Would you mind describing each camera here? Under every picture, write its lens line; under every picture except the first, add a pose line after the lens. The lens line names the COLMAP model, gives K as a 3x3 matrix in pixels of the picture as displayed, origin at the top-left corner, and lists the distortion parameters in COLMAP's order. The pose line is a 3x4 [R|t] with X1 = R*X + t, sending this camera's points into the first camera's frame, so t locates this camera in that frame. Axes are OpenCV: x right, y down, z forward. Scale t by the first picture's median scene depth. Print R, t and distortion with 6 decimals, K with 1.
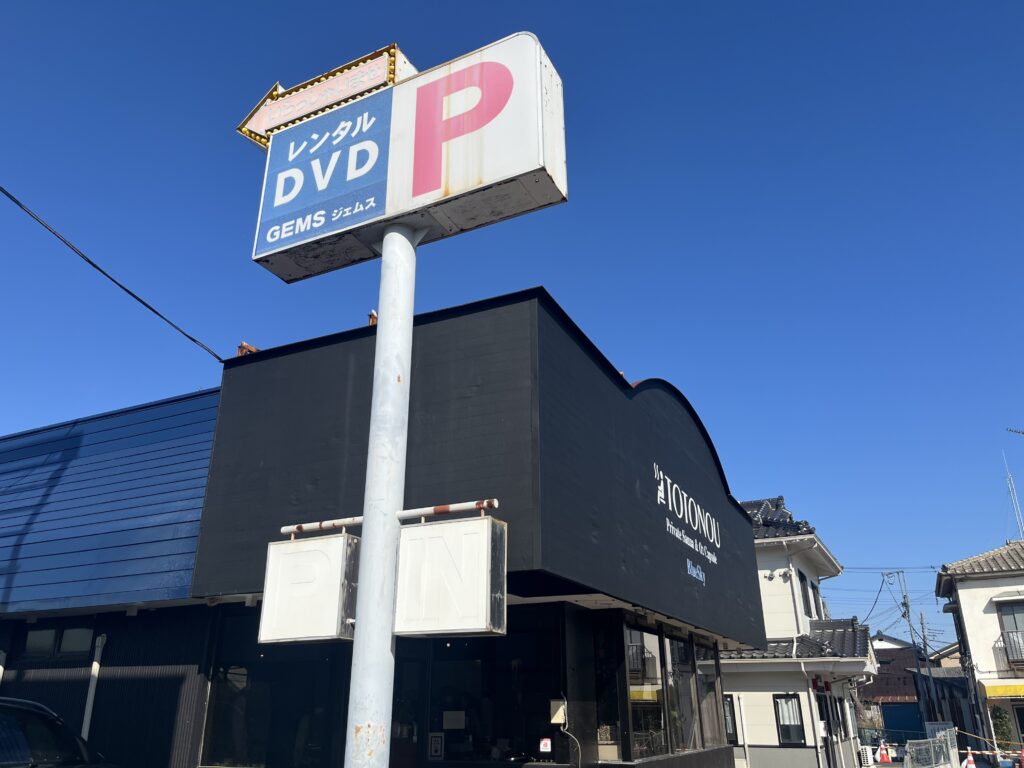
lens RADIAL K [[781.1, 0, 508.5], [0, 781.1, 384.9], [0, 0, 1]] dist [0.056137, -0.006090]
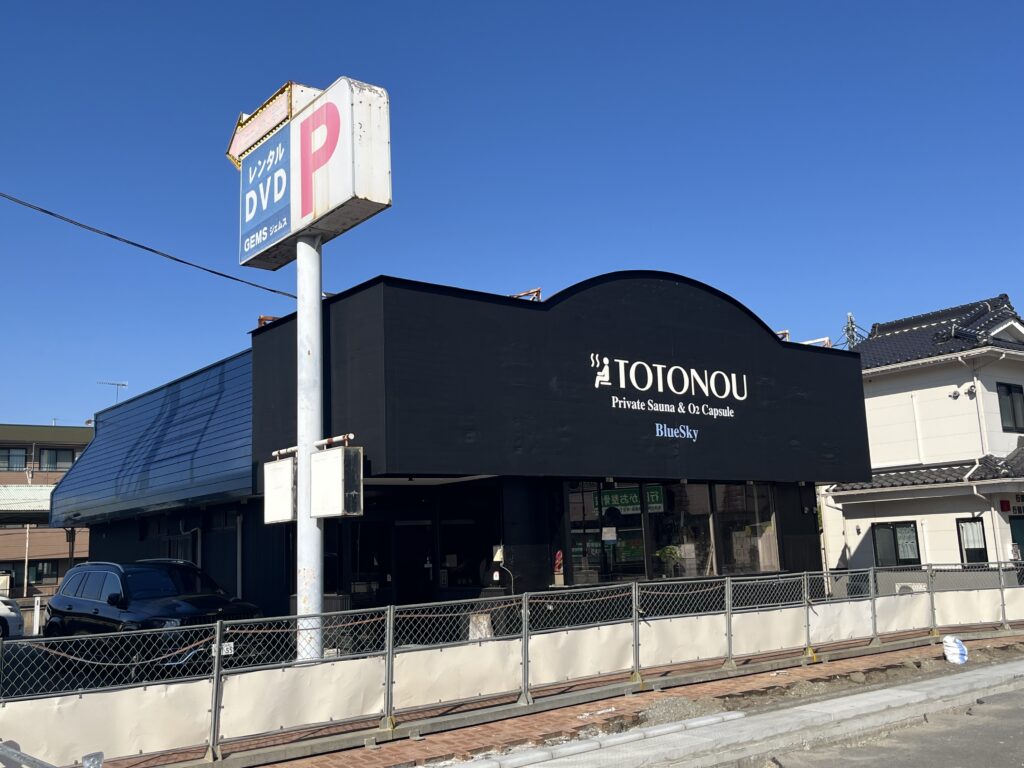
lens RADIAL K [[978.3, 0, 513.9], [0, 978.3, 383.5], [0, 0, 1]] dist [0.101550, 0.000000]
pose [[0.909411, -0.107295, -0.401821, 0.811562], [0.196225, 0.962547, 0.187079, -0.190067], [0.366699, -0.248979, 0.896405, -0.461483]]
